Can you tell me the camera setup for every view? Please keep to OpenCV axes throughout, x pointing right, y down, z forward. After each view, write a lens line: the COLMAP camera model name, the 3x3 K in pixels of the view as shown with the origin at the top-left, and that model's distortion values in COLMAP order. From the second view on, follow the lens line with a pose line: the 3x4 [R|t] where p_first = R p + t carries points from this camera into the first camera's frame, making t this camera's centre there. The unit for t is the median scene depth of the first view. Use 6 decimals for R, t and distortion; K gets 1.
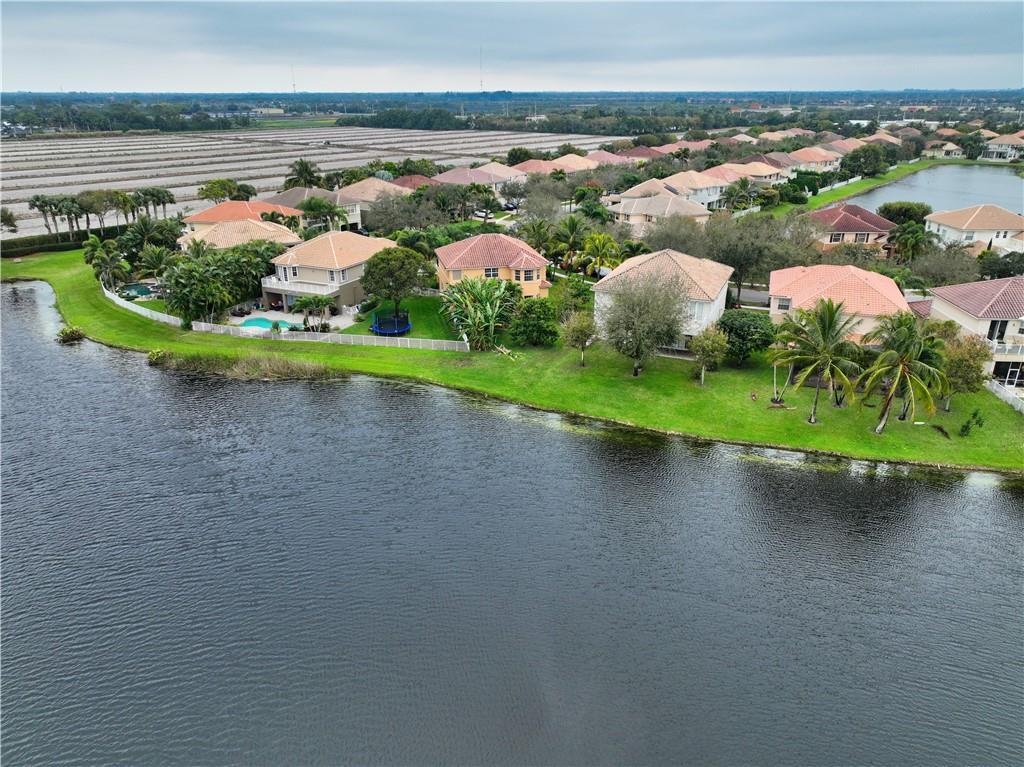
lens RADIAL K [[701.2, 0, 512.0], [0, 701.2, 383.5], [0, 0, 1]] dist [0.004688, 0.002452]
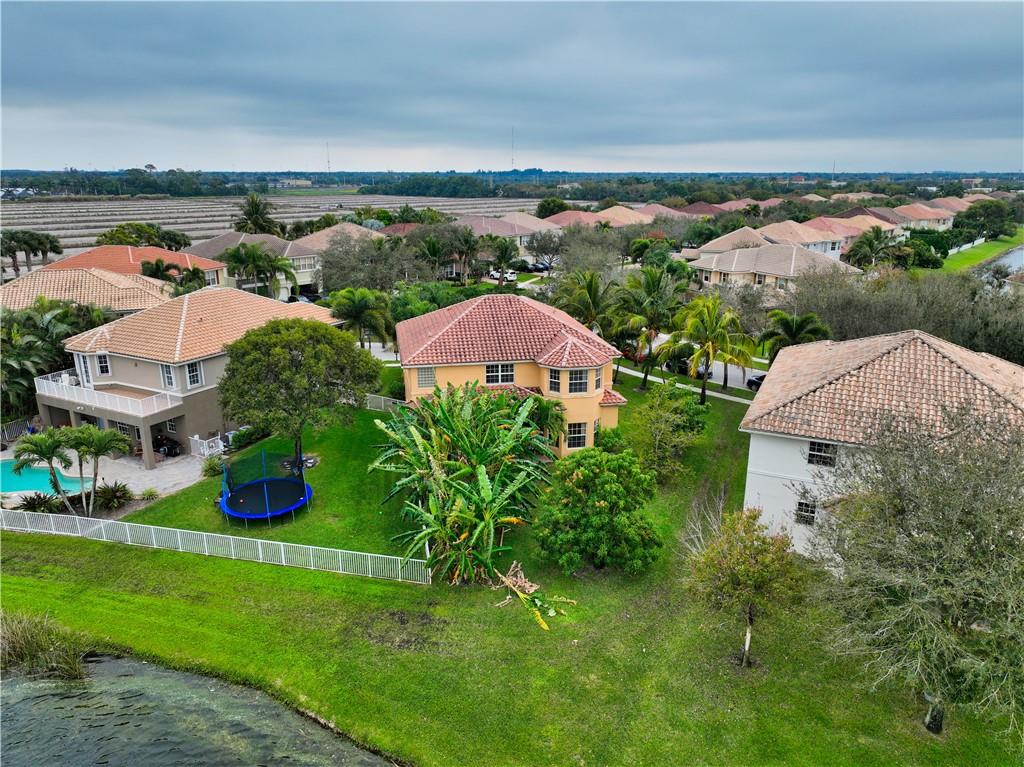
lens RADIAL K [[701.2, 0, 512.0], [0, 701.2, 383.5], [0, 0, 1]] dist [0.004688, 0.002452]
pose [[0.999129, 0.015682, -0.038673, -0.001684], [-0.019570, 0.994562, -0.102290, -0.075223], [0.036858, 0.102958, 0.994003, 0.385971]]
